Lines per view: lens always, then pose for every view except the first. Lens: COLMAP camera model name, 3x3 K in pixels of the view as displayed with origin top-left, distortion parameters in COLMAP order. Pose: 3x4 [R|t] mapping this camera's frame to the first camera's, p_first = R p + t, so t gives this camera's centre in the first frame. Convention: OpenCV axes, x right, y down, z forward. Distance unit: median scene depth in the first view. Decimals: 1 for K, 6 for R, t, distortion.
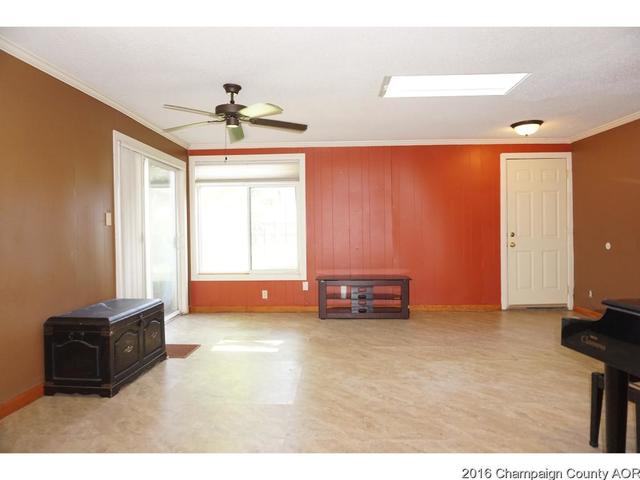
lens RADIAL K [[427.6, 0, 318.7], [0, 427.6, 244.7], [0, 0, 1]] dist [-0.045694, 0.031828]
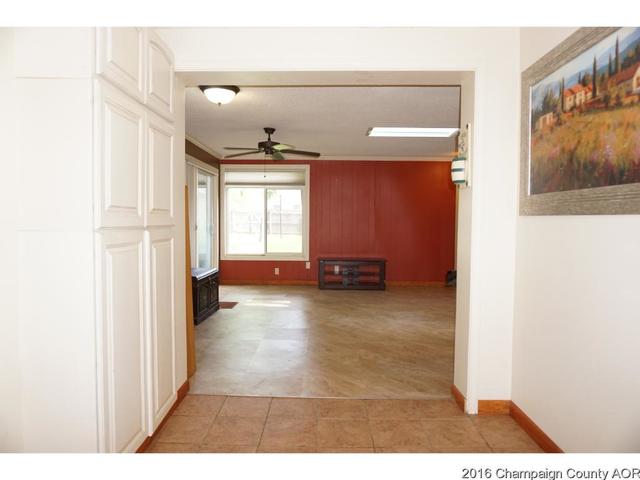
lens RADIAL K [[427.6, 0, 321.5], [0, 427.6, 237.8], [0, 0, 1]] dist [-0.045694, 0.031828]
pose [[0.999179, 0.019783, 0.035341, -0.039256], [-0.020036, 0.999776, 0.006803, 0.001451], [-0.035198, -0.007506, 0.999352, -0.333006]]
